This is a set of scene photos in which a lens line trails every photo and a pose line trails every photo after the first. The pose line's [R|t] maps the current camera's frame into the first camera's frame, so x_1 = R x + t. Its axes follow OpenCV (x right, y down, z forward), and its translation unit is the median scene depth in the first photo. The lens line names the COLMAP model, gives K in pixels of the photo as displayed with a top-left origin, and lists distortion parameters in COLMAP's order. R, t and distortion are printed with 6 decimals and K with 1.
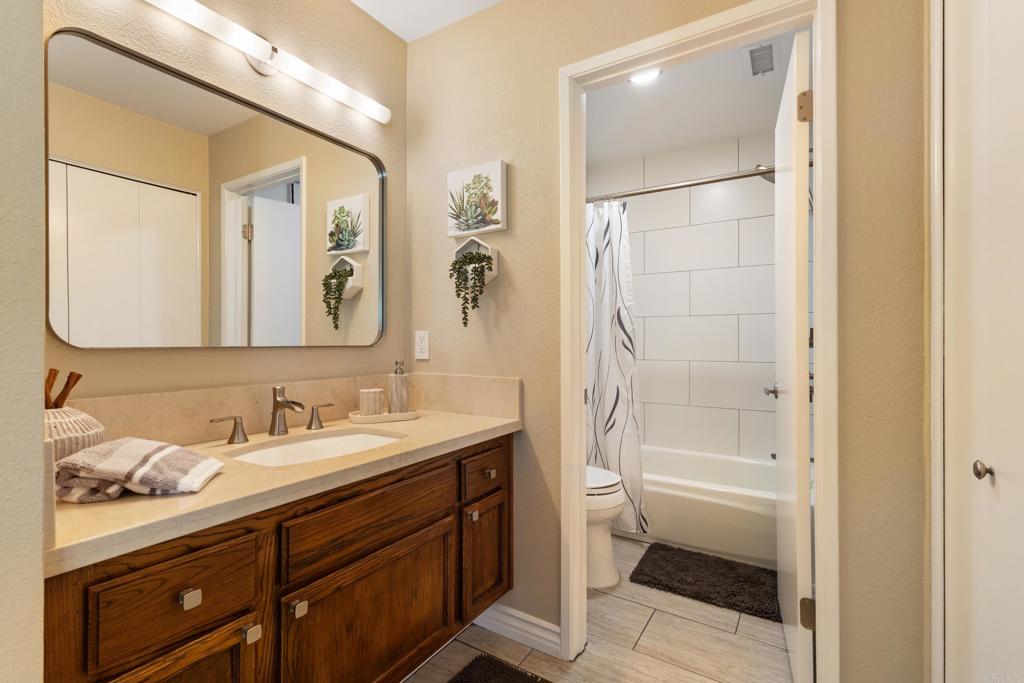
lens RADIAL K [[473.3, 0, 509.2], [0, 473.3, 341.1], [0, 0, 1]] dist [0.010413, -0.002582]
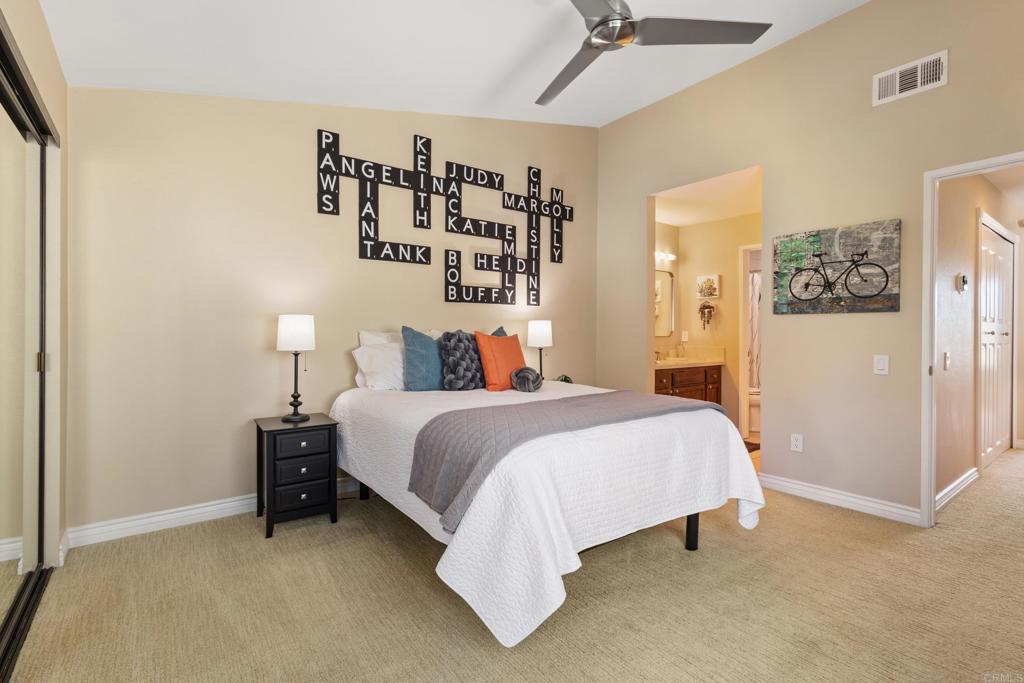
lens RADIAL K [[473.3, 0, 512.5], [0, 473.3, 344.8], [0, 0, 1]] dist [0.010413, -0.002582]
pose [[0.932899, 0.003050, -0.360125, -0.144024], [0.002297, 0.999893, 0.014417, 0.016659], [0.360130, -0.014276, 0.932793, -2.220806]]
